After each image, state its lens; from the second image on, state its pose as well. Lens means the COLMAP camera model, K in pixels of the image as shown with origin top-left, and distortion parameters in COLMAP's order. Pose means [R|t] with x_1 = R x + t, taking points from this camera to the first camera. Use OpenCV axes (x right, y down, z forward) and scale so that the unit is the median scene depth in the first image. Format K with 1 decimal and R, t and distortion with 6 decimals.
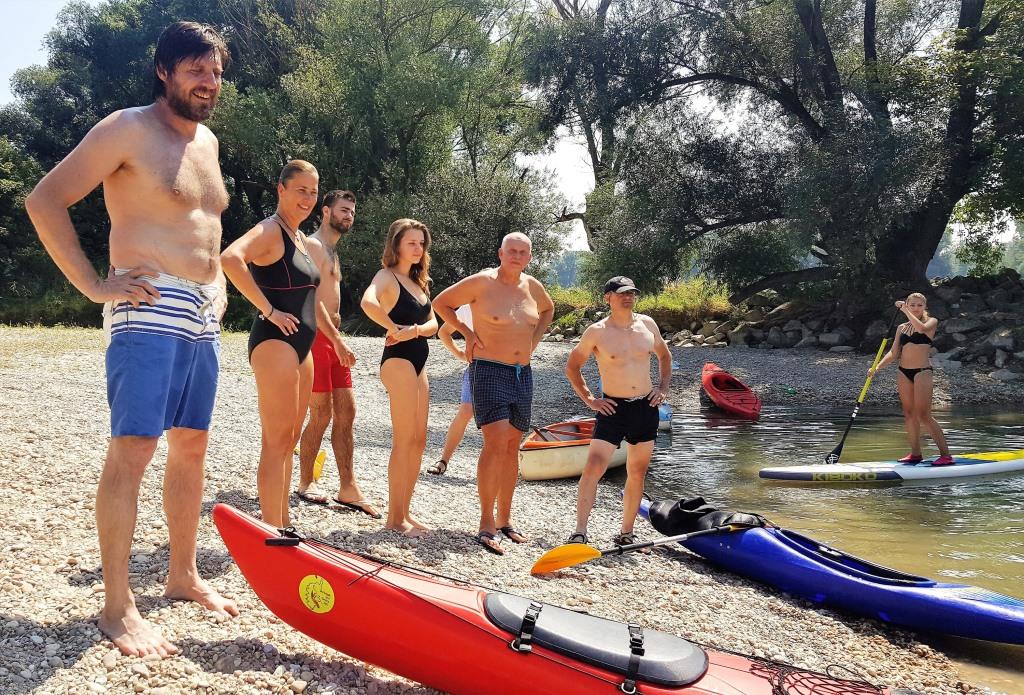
lens RADIAL K [[946.3, 0, 505.8], [0, 946.3, 343.1], [0, 0, 1]] dist [0.098720, -0.155956]
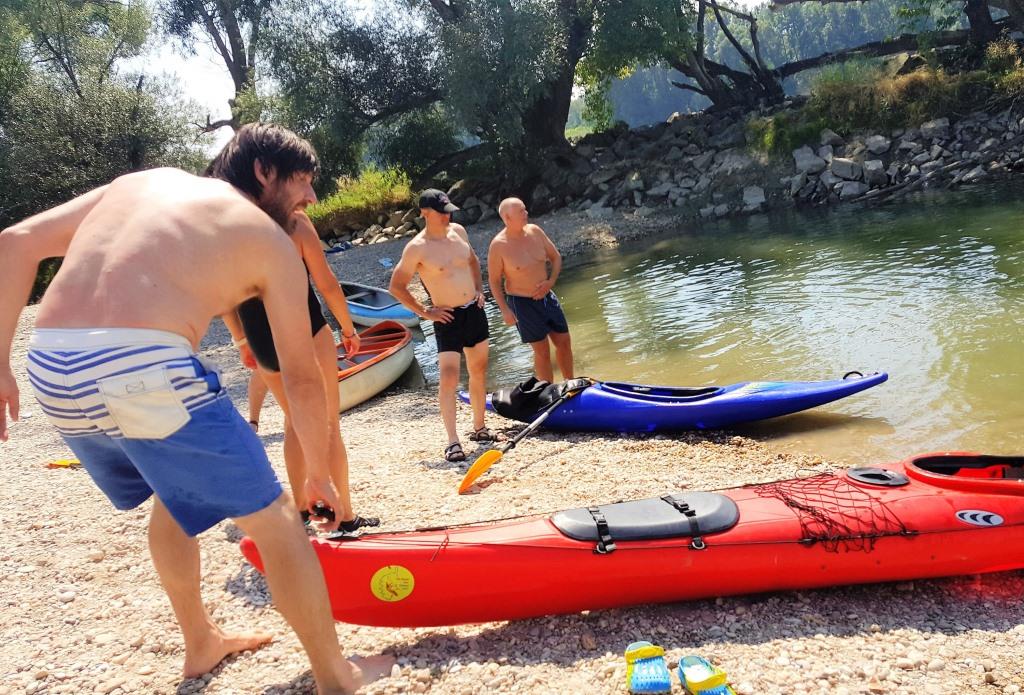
lens RADIAL K [[946.3, 0, 550.4], [0, 946.3, 335.5], [0, 0, 1]] dist [0.098720, -0.155956]
pose [[0.801307, -0.260424, 0.538597, -0.264362], [0.185922, 0.964106, 0.189559, -0.064886], [-0.568631, -0.051758, 0.820963, 0.071234]]
